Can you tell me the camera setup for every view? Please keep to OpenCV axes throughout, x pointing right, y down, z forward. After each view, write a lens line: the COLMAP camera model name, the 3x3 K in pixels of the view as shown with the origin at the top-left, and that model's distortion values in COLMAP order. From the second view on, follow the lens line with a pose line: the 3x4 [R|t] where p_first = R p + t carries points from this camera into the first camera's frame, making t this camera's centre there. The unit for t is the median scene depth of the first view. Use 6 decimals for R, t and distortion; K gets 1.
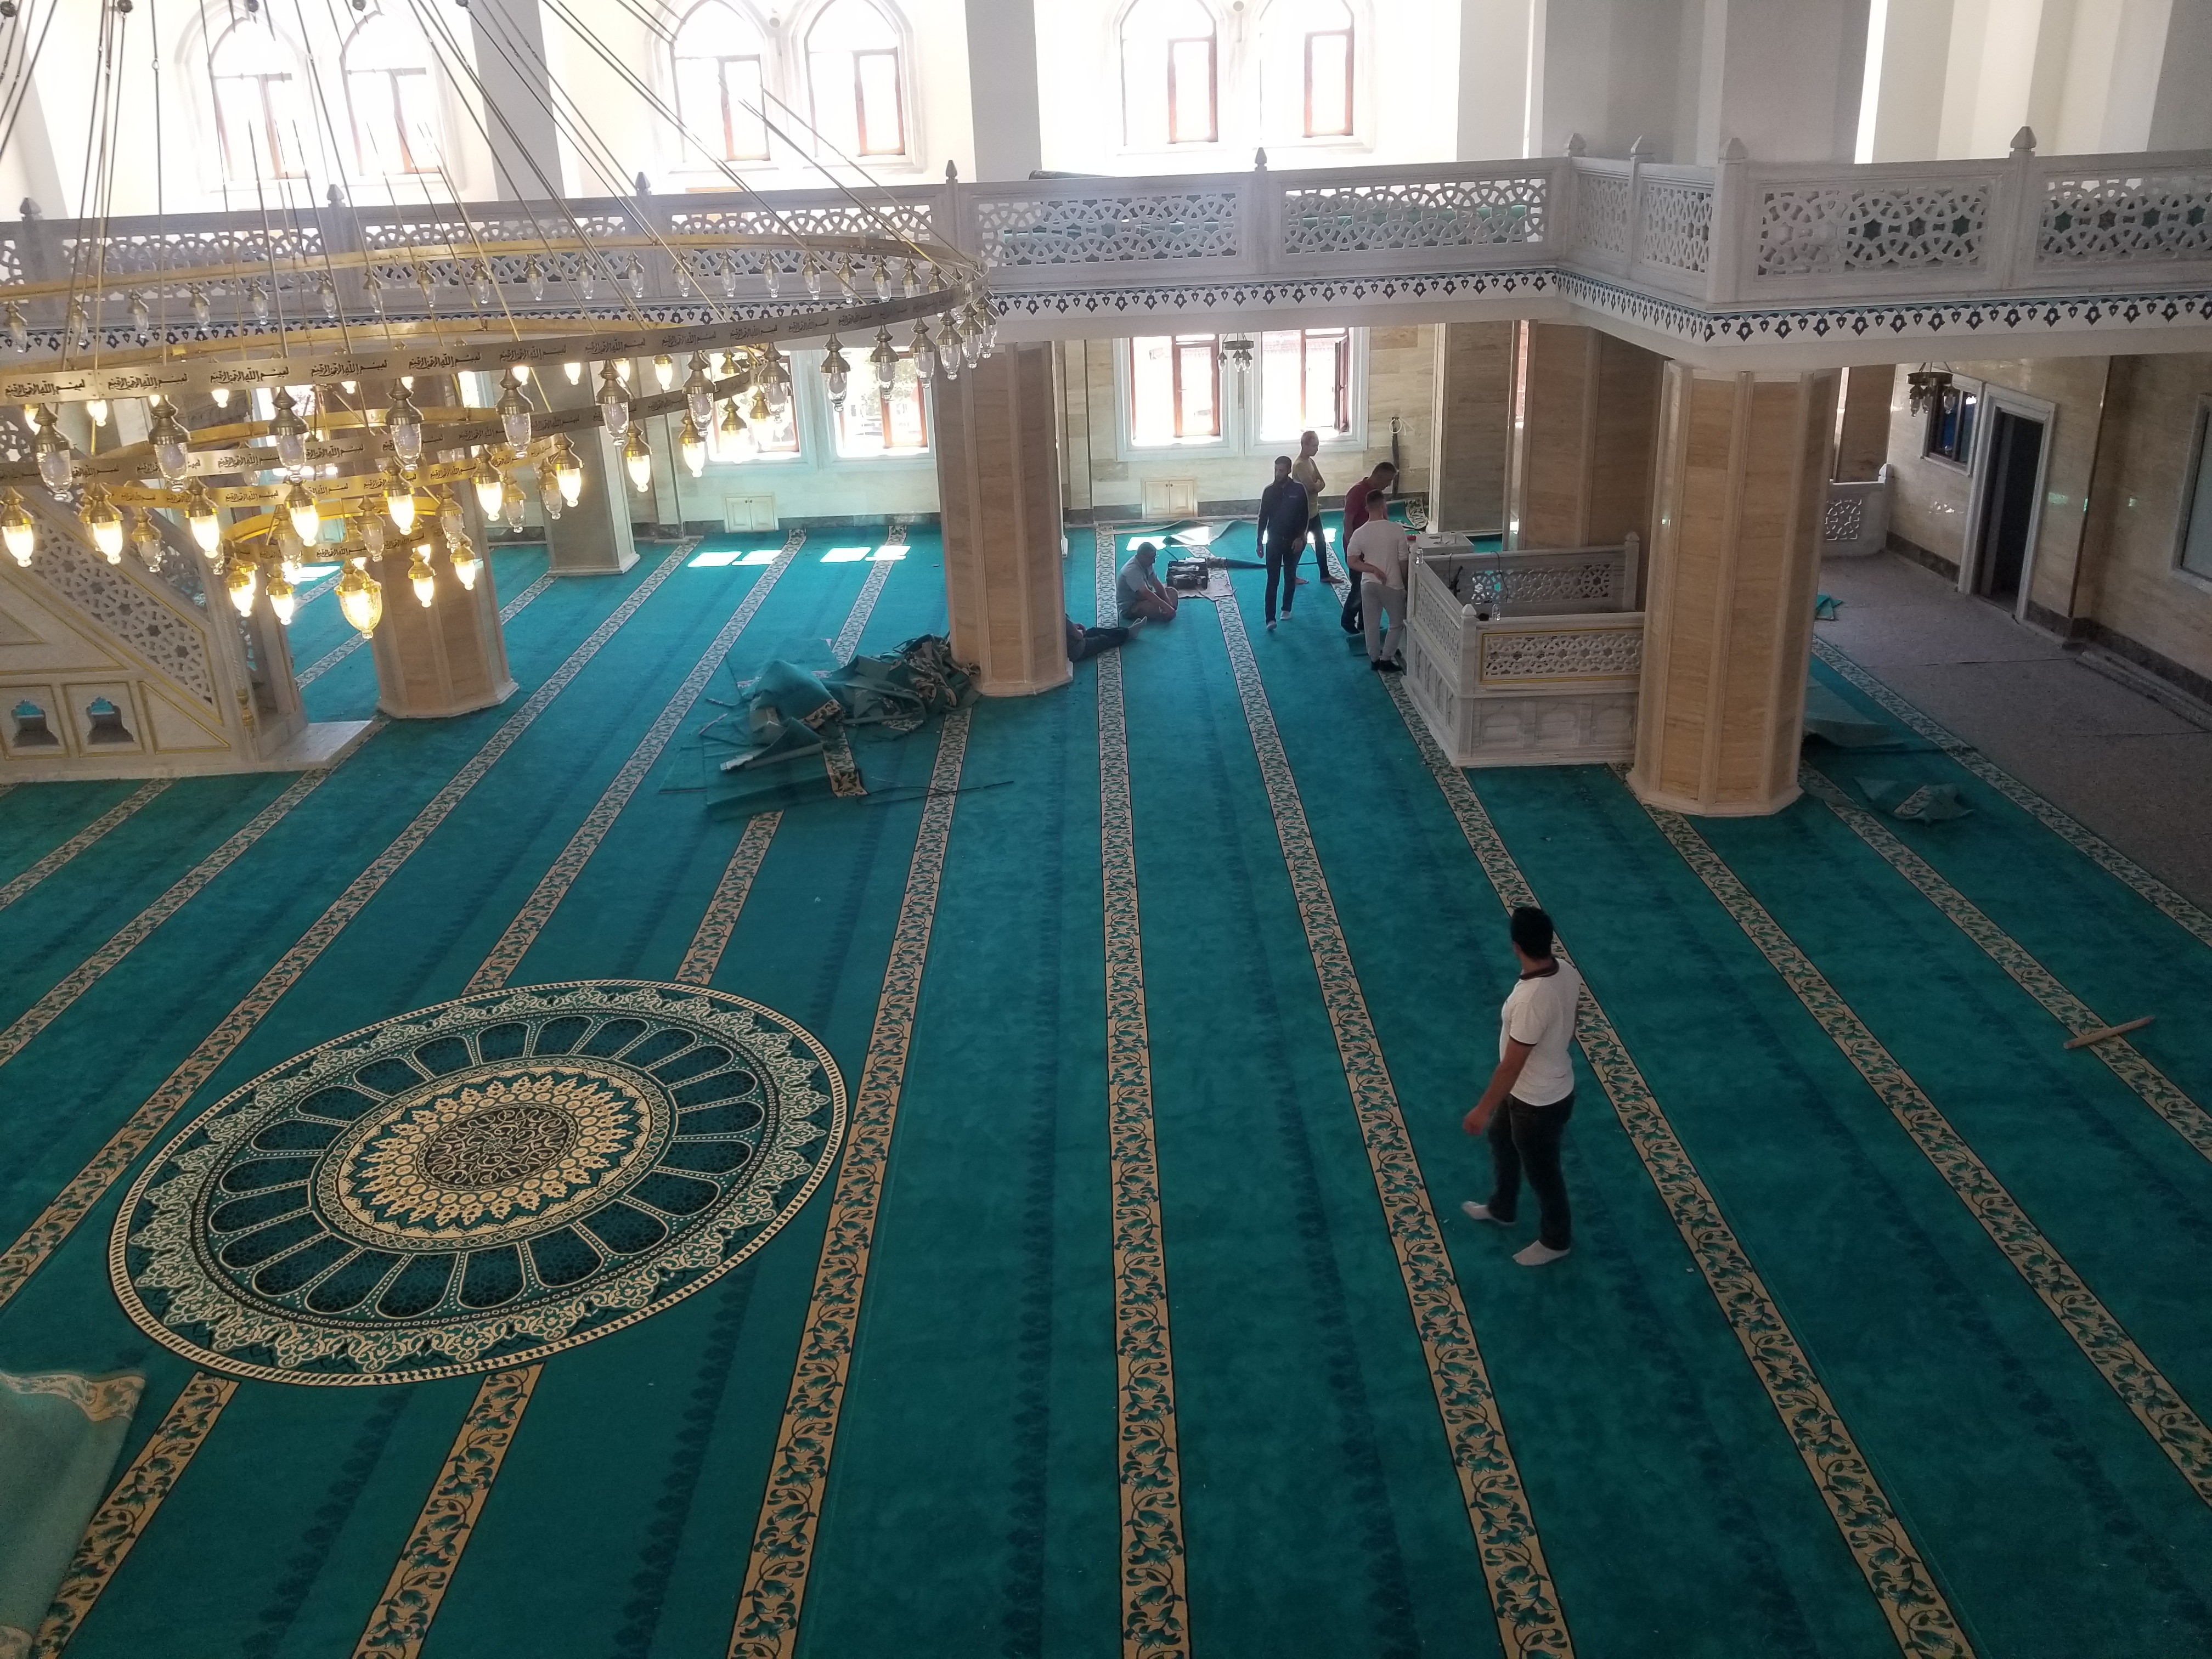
lens RADIAL K [[1734.1, 0, 1111.2], [0, 1734.1, 750.4], [0, 0, 1]] dist [0.093893, -0.167751]
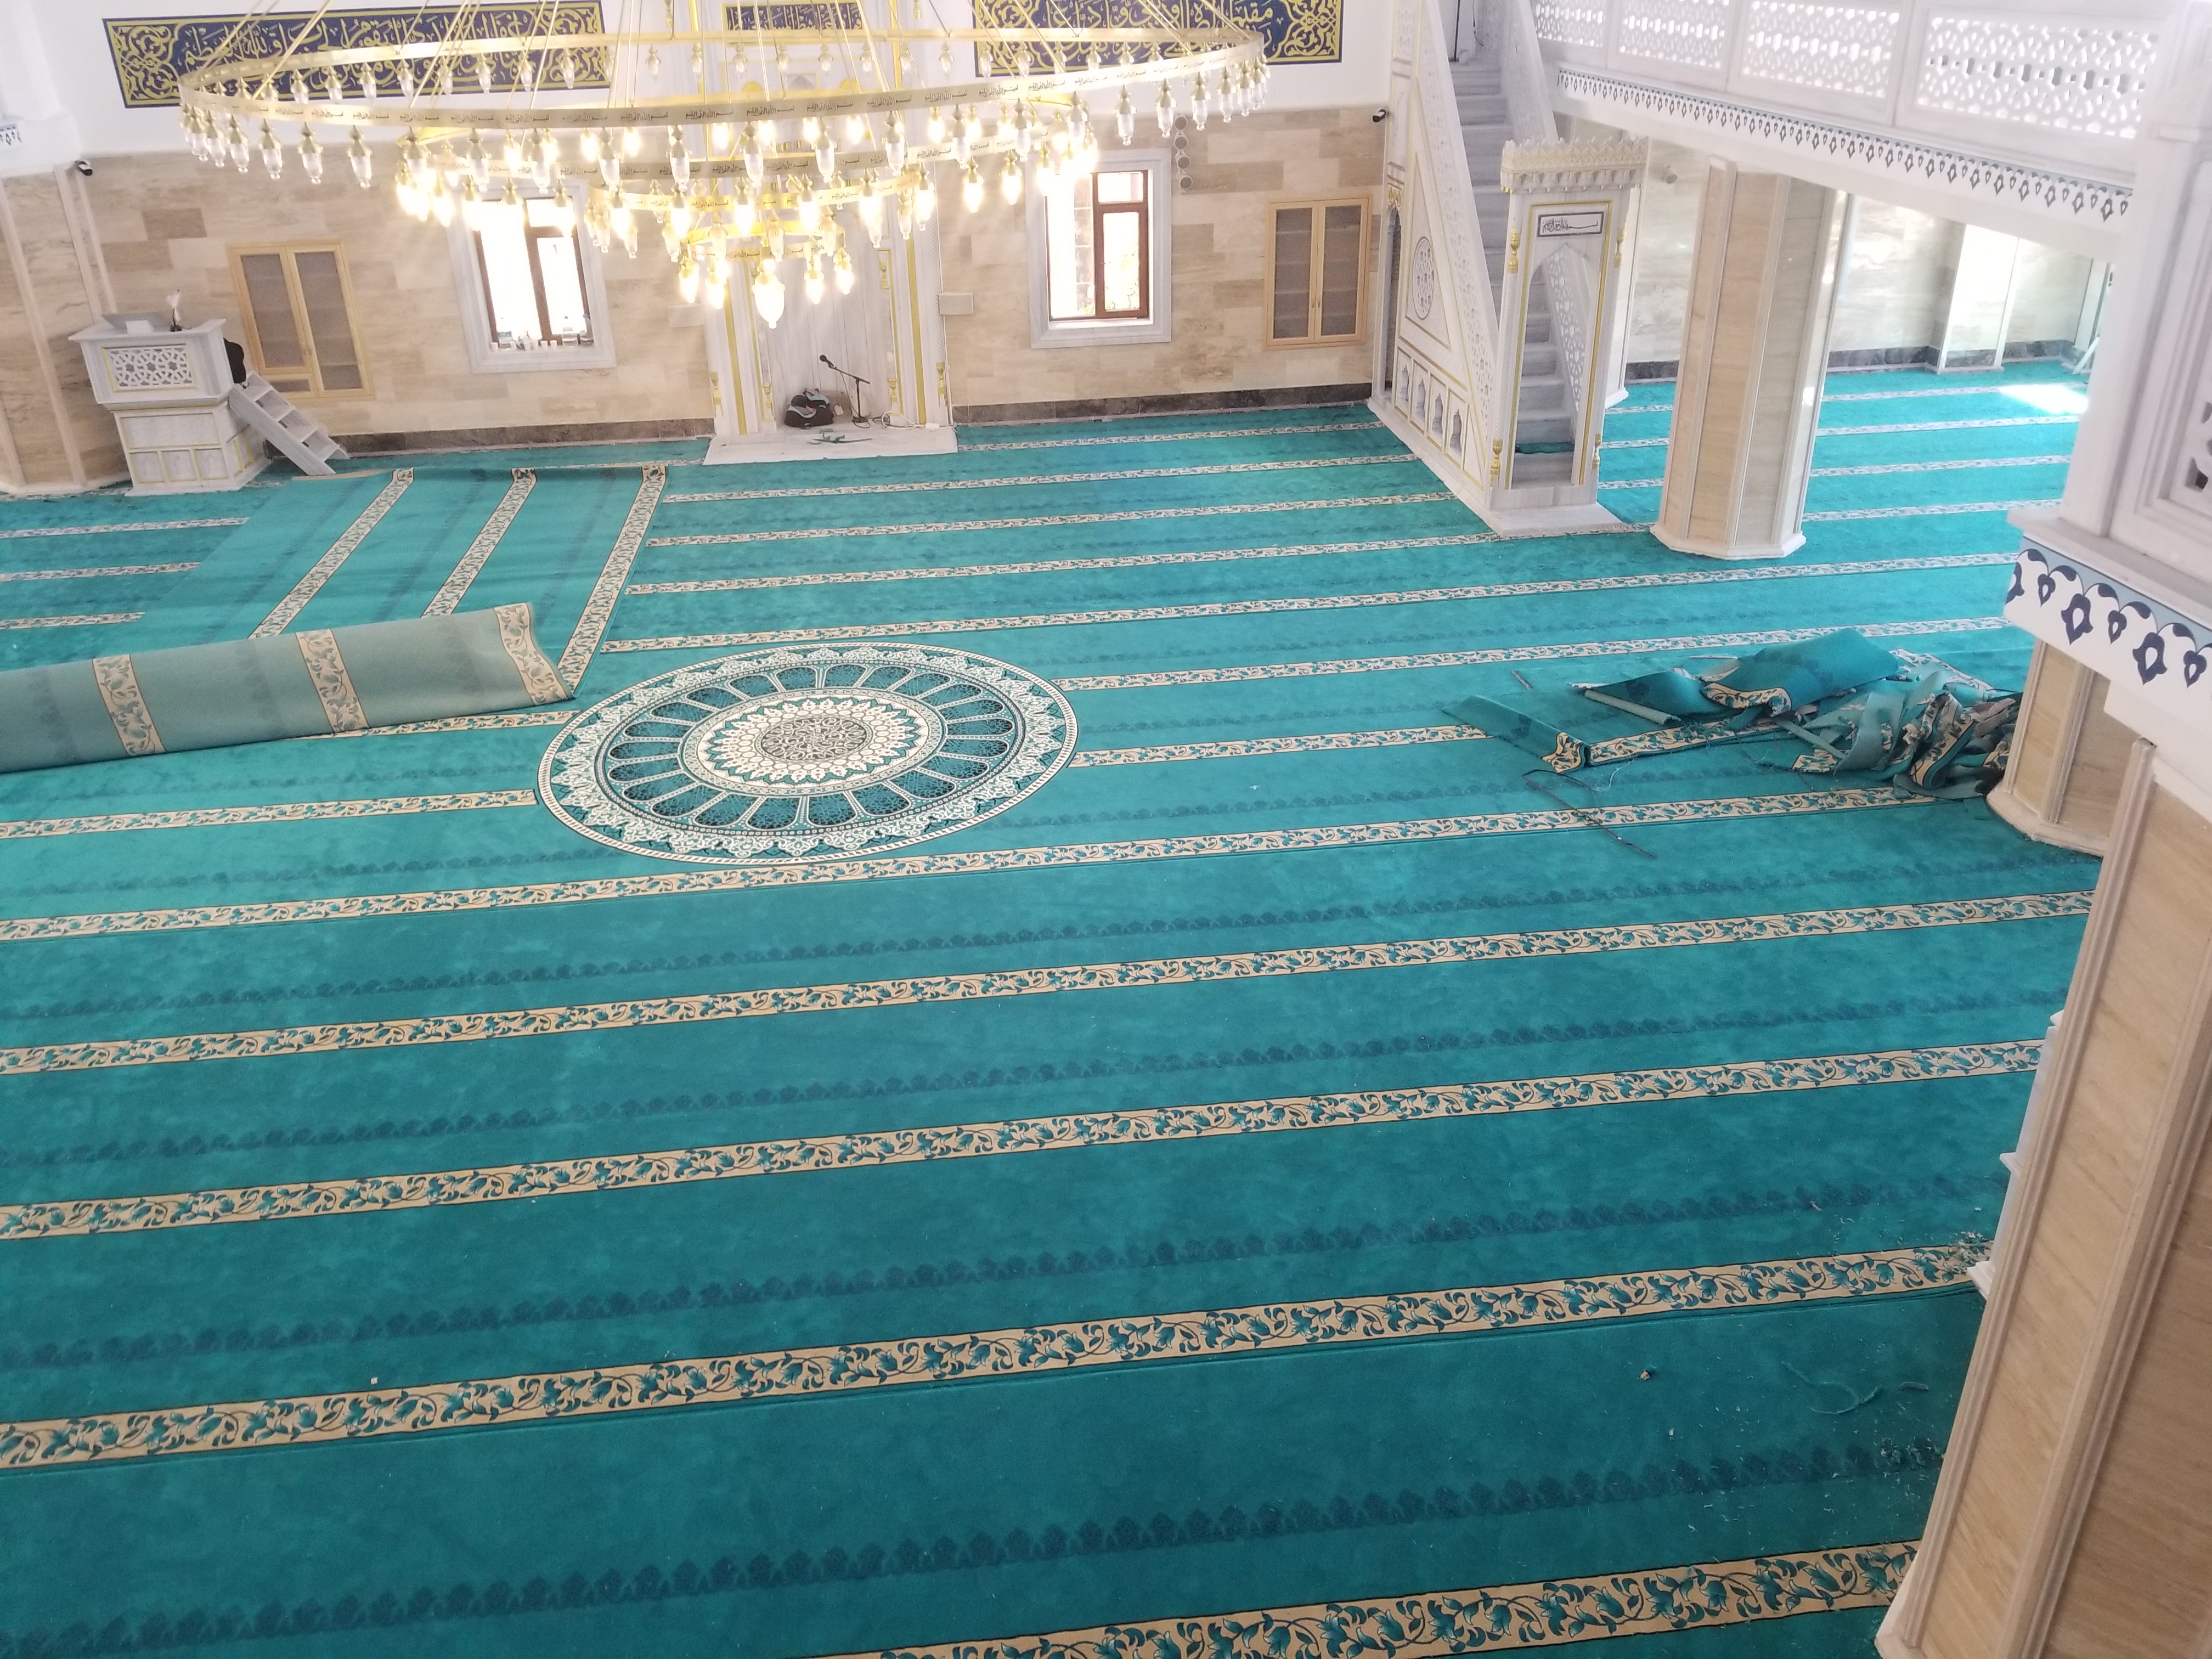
lens RADIAL K [[1724.3, 0, 1053.4], [0, 1724.3, 794.3], [0, 0, 1]] dist [0.114164, -0.213304]
pose [[0.072438, 0.478244, -0.875234, 0.786581], [-0.314041, 0.843841, 0.435099, -0.346630], [0.946642, 0.243342, 0.211315, 0.860652]]
